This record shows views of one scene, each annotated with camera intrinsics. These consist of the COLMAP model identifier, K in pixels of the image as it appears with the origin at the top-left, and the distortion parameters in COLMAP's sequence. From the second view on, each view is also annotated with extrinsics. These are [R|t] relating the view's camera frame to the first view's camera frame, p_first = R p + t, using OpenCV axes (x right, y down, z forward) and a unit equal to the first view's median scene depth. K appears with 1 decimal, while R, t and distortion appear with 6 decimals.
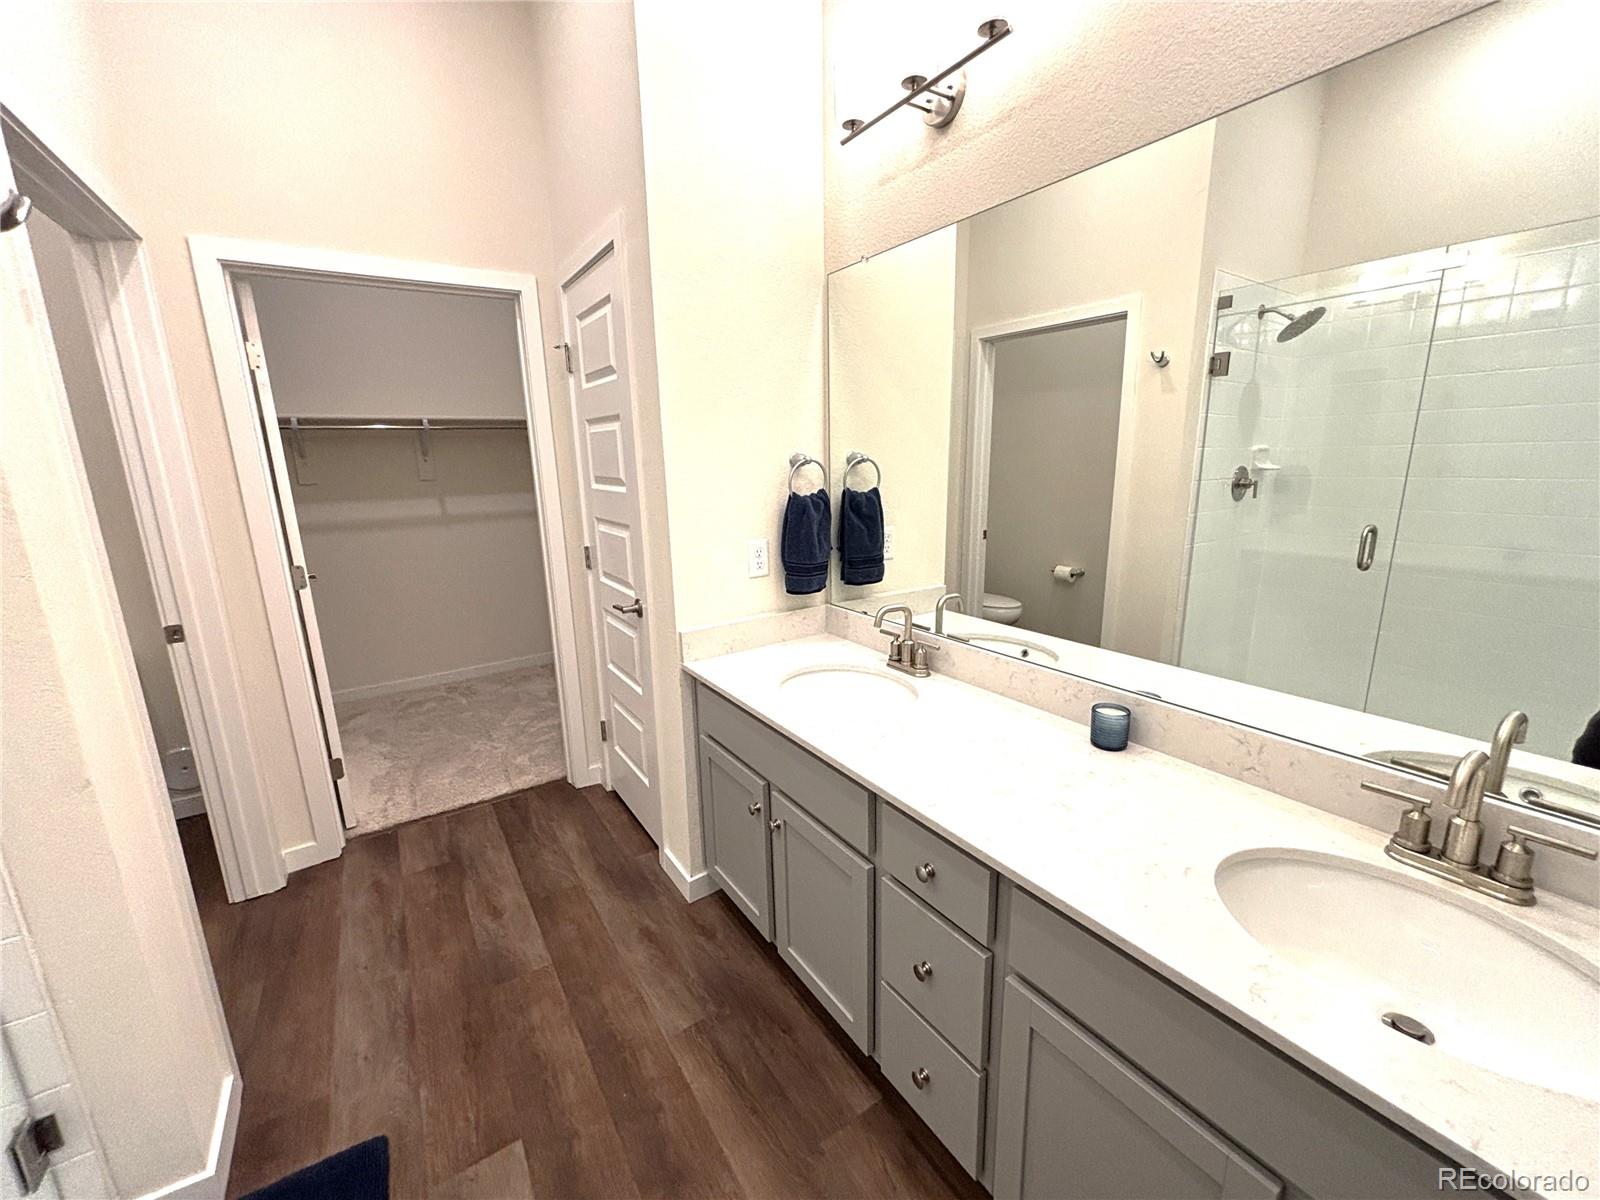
lens RADIAL K [[640.4, 0, 795.0], [0, 640.4, 591.8], [0, 0, 1]] dist [0.004096, 0.001839]
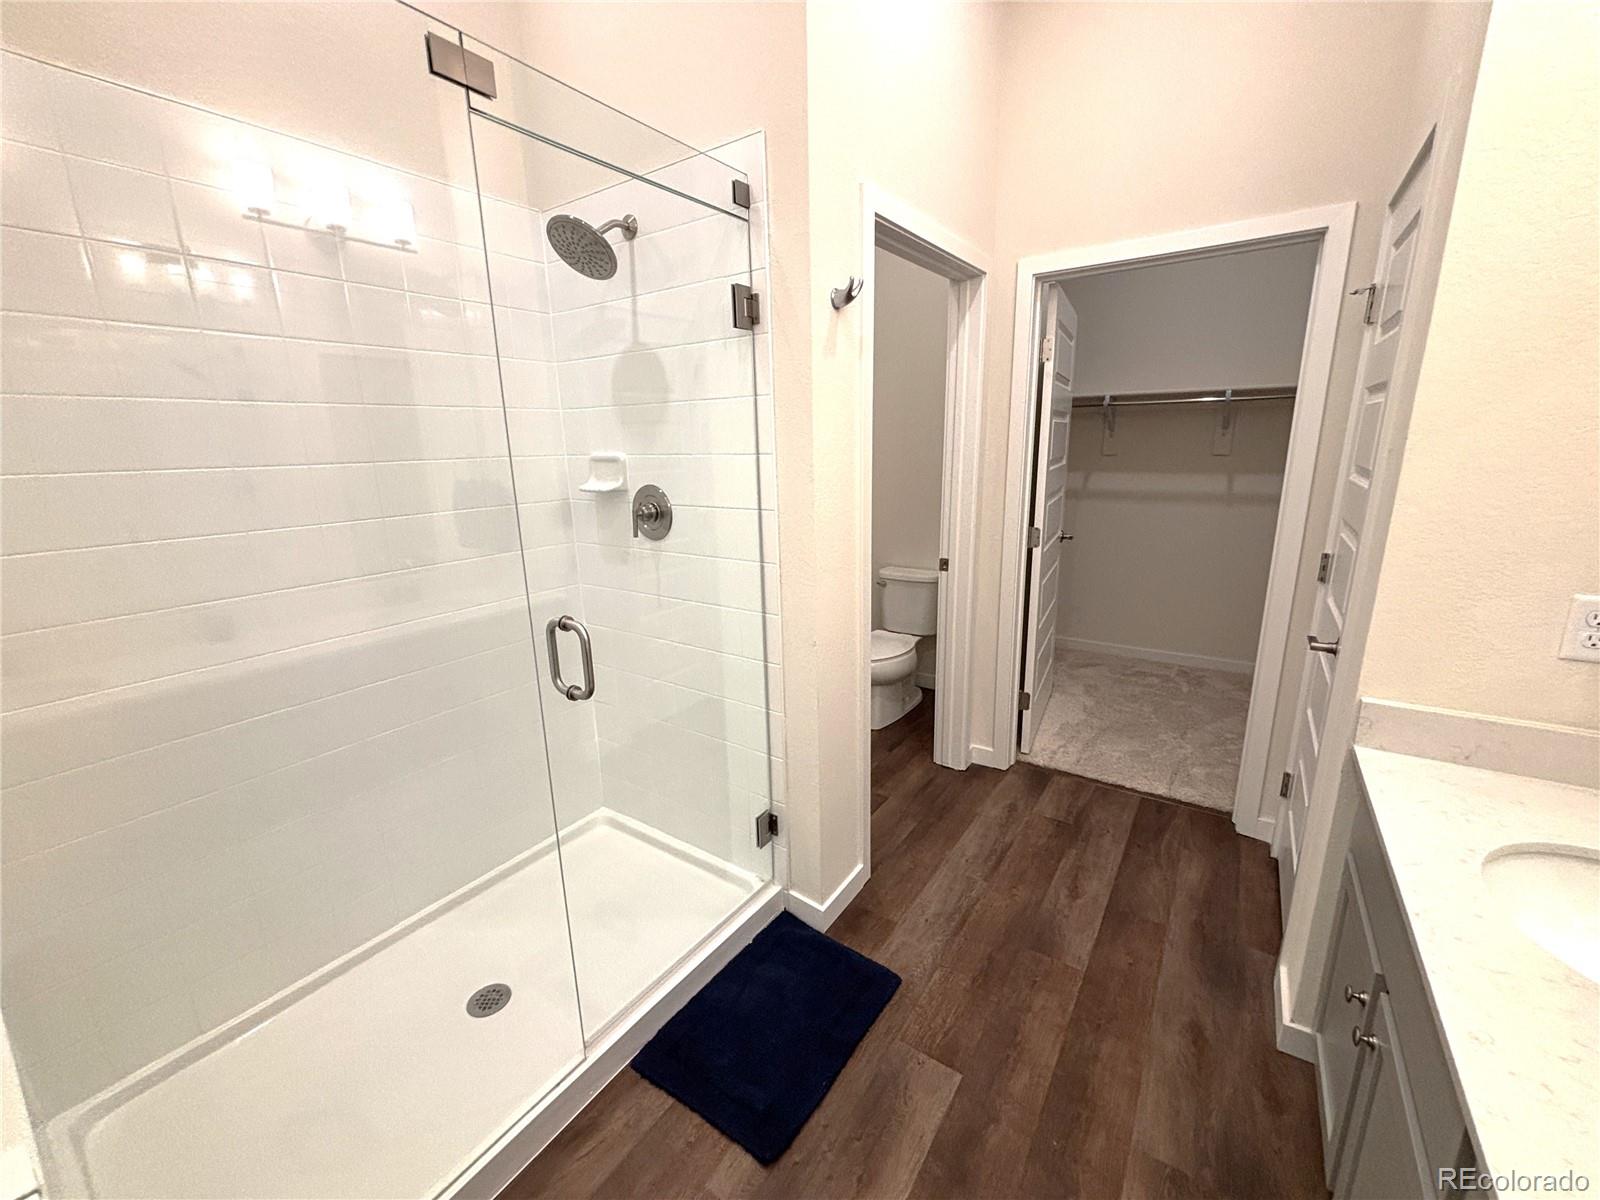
lens RADIAL K [[640.4, 0, 802.4], [0, 640.4, 593.8], [0, 0, 1]] dist [0.004096, 0.001839]
pose [[0.395976, 0.229558, -0.889104, 0.138342], [-0.183282, 0.968523, 0.168436, -0.042537], [0.899784, 0.096260, 0.425586, 0.118873]]
